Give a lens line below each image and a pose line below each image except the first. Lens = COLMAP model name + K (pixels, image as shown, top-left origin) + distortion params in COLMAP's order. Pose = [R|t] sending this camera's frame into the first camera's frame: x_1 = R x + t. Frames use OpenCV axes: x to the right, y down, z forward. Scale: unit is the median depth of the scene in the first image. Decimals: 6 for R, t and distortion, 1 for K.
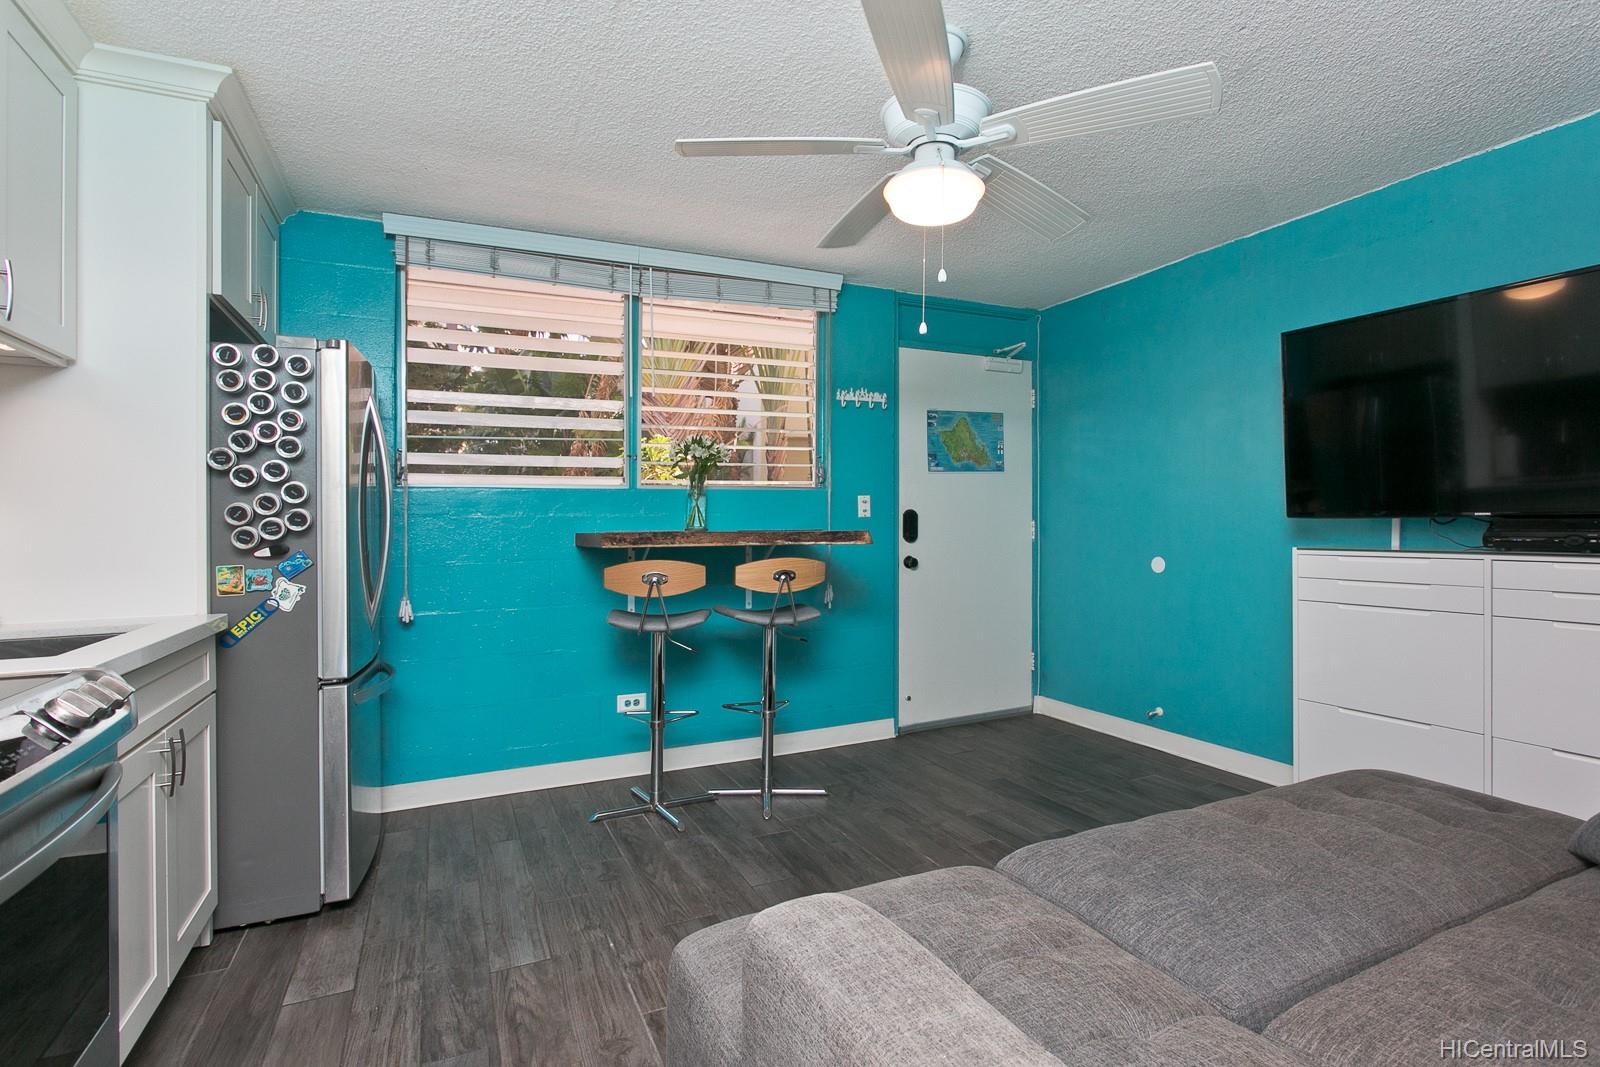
lens RADIAL K [[757.5, 0, 768.0], [0, 757.5, 478.0], [0, 0, 1]] dist [-0.010439, 0.000904]
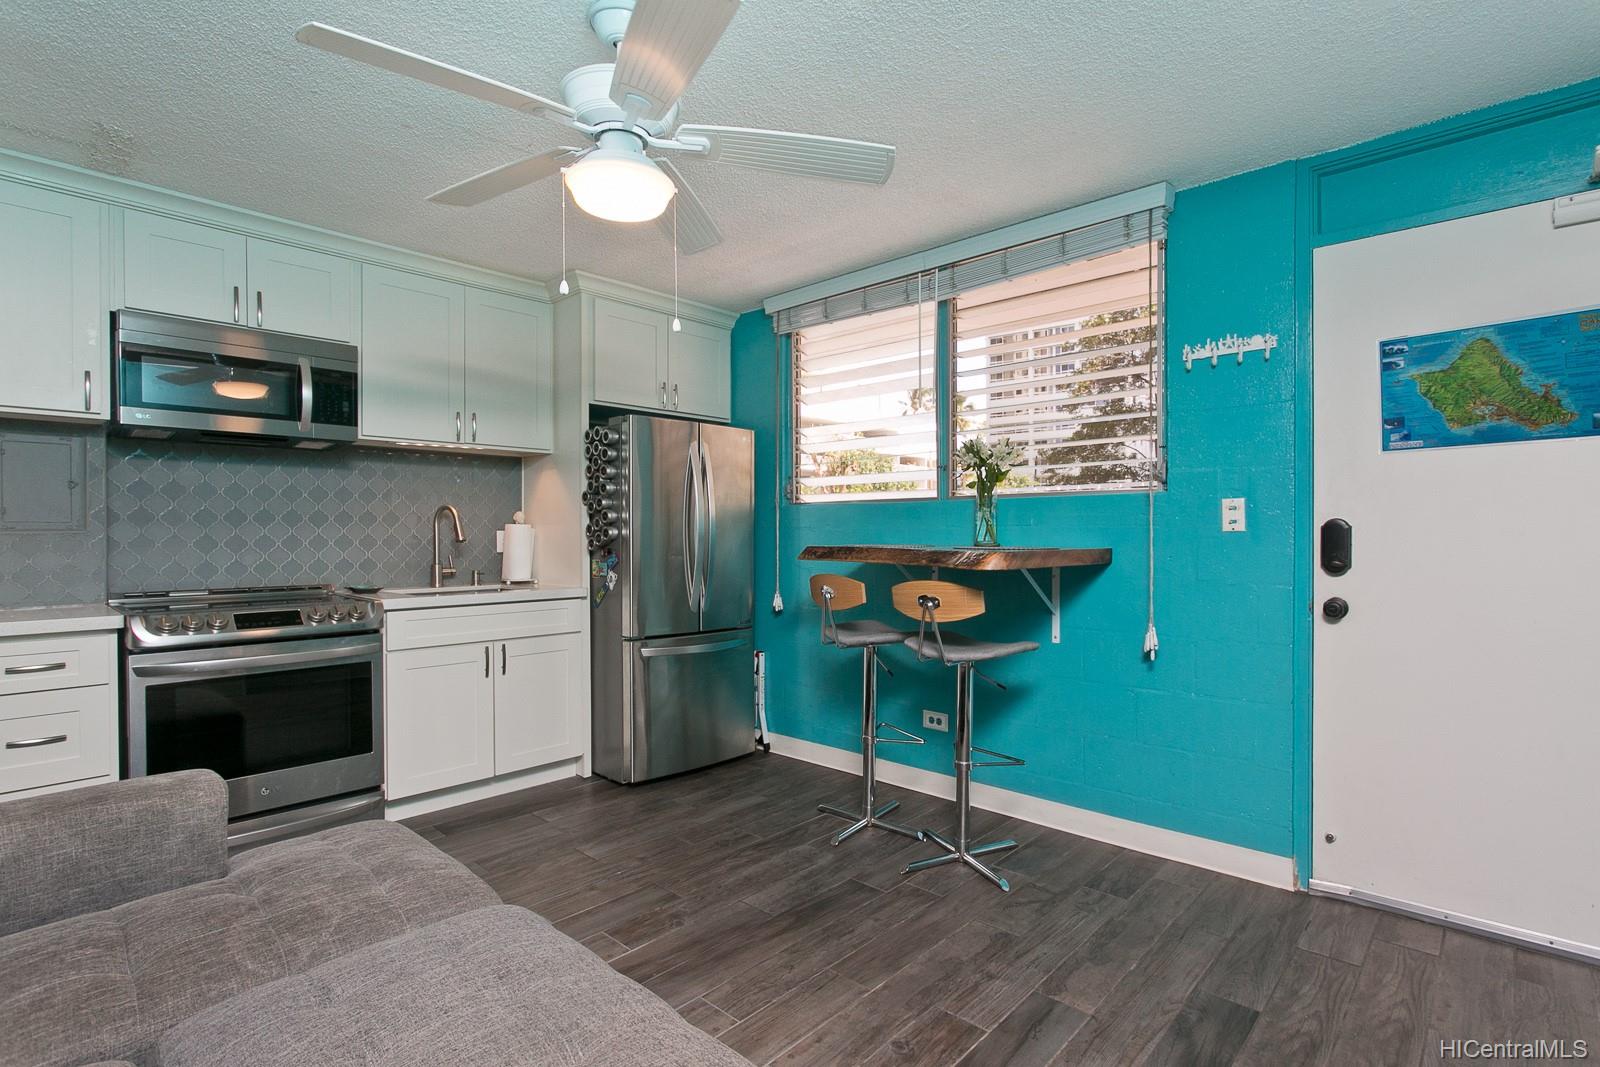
lens RADIAL K [[757.5, 0, 836.2], [0, 757.5, 485.5], [0, 0, 1]] dist [-0.010439, 0.000904]
pose [[0.424496, -0.044868, -0.904317, 0.659390], [0.051399, 0.998355, -0.025407, 0.012611], [0.903970, -0.035696, 0.426104, 0.478194]]
